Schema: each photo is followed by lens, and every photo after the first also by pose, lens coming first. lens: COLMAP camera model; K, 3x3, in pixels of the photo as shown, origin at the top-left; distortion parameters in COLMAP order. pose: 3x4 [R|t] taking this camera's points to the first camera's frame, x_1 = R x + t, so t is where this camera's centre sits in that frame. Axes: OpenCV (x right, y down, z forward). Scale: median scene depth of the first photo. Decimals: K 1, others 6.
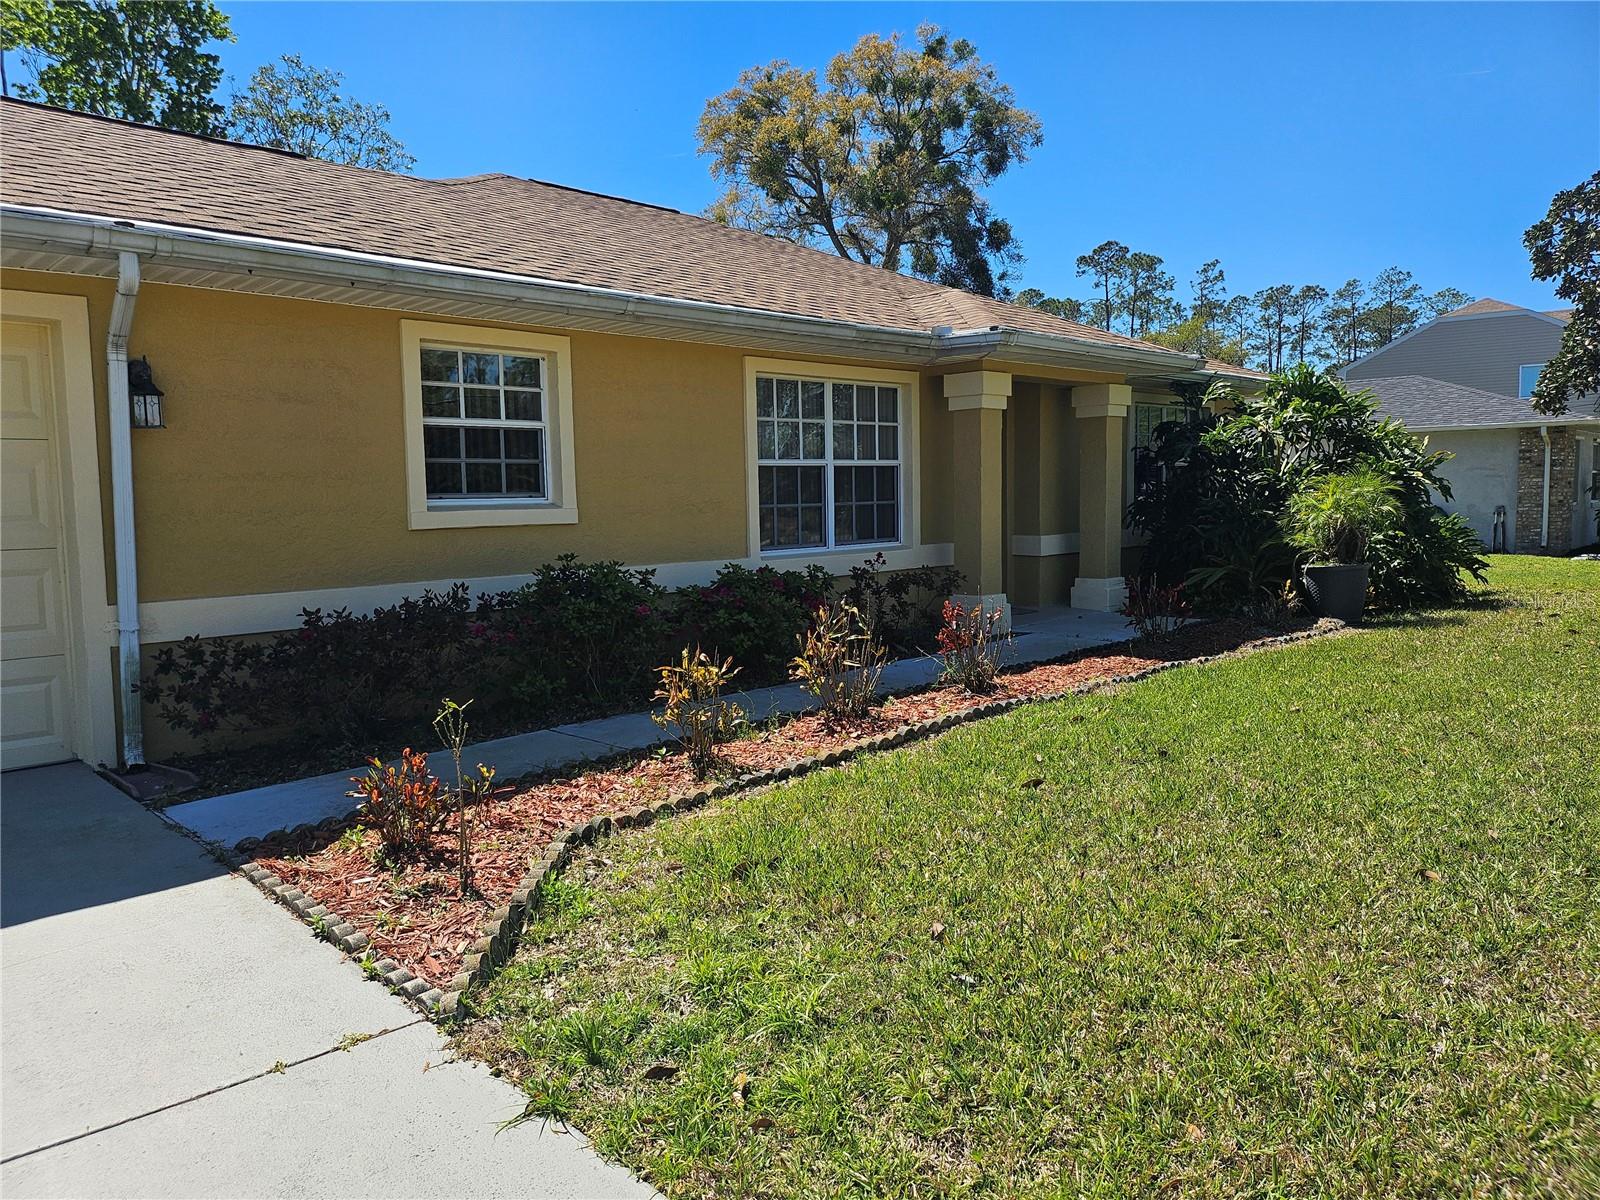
lens RADIAL K [[1123.7, 0, 799.5], [0, 1123.7, 598.5], [0, 0, 1]] dist [0.028560, -0.029047]
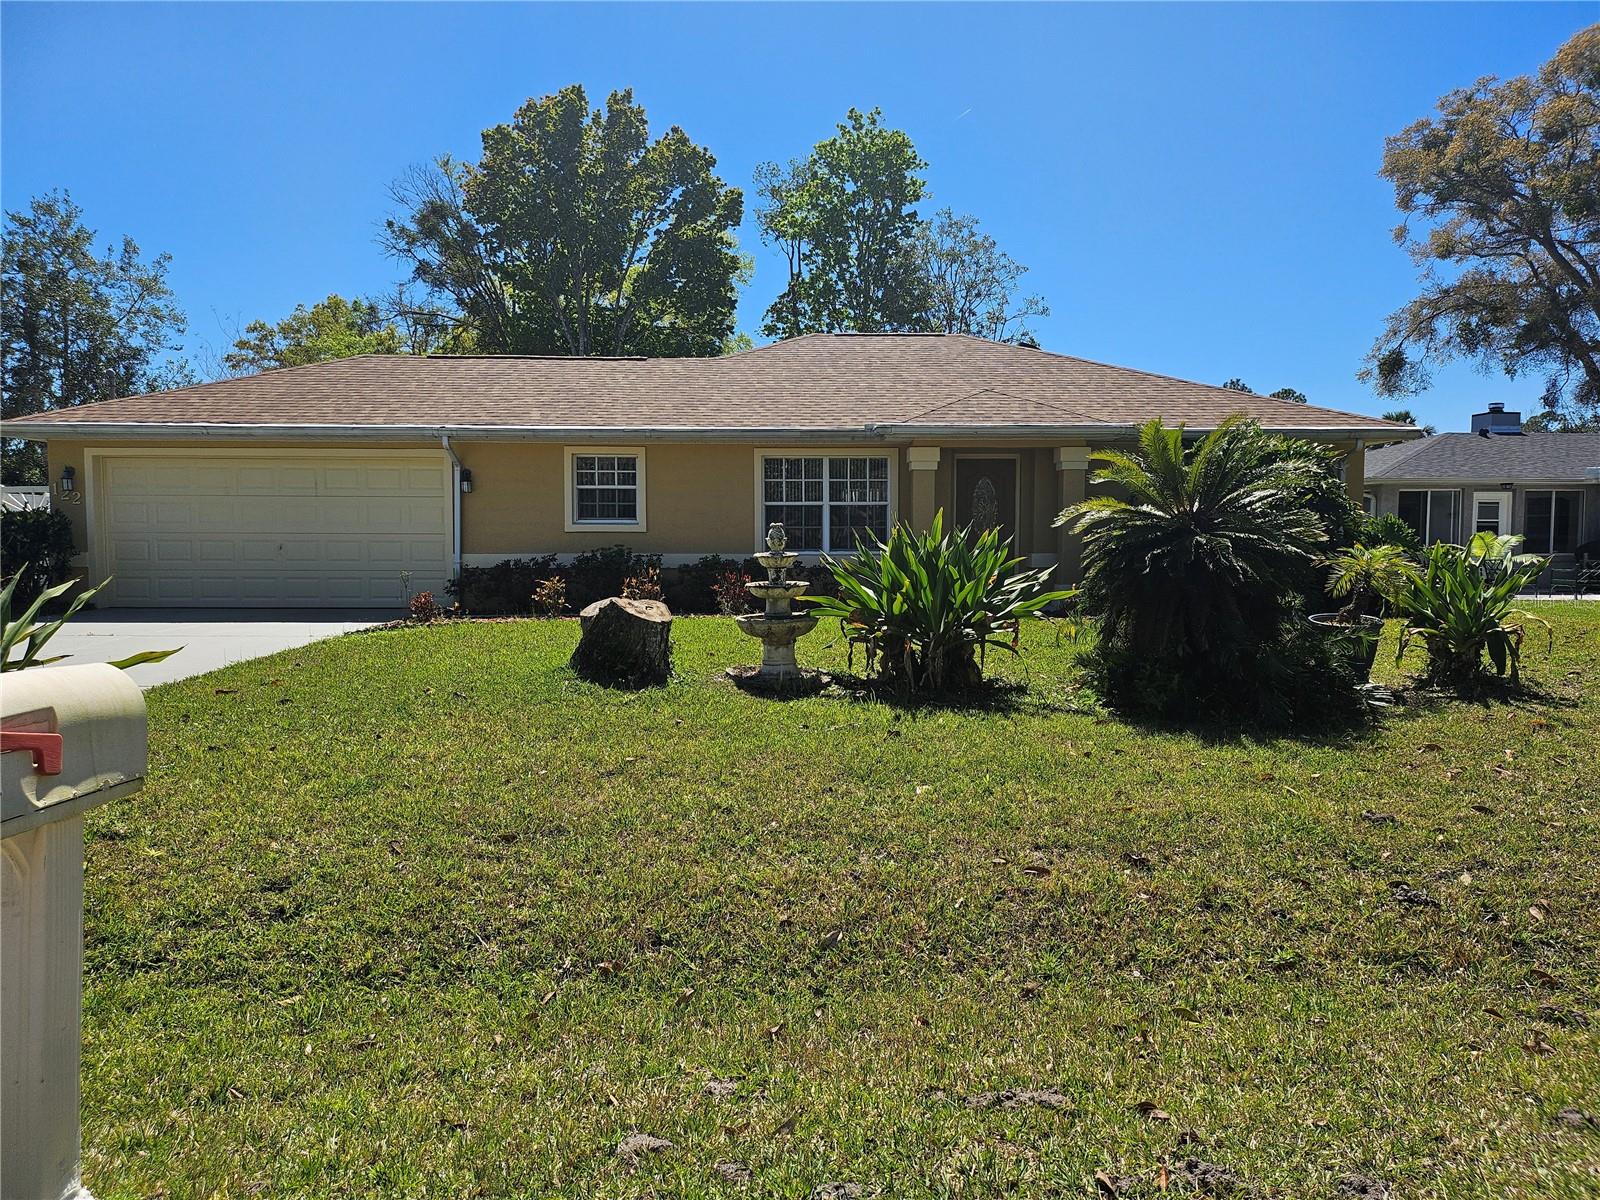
lens RADIAL K [[1123.7, 0, 801.1], [0, 1123.7, 598.2], [0, 0, 1]] dist [0.028560, -0.029047]
pose [[0.728921, 0.064778, -0.681526, 1.526539], [-0.079680, 0.996775, 0.009521, 0.014624], [0.679945, 0.047364, 0.731732, -0.373896]]
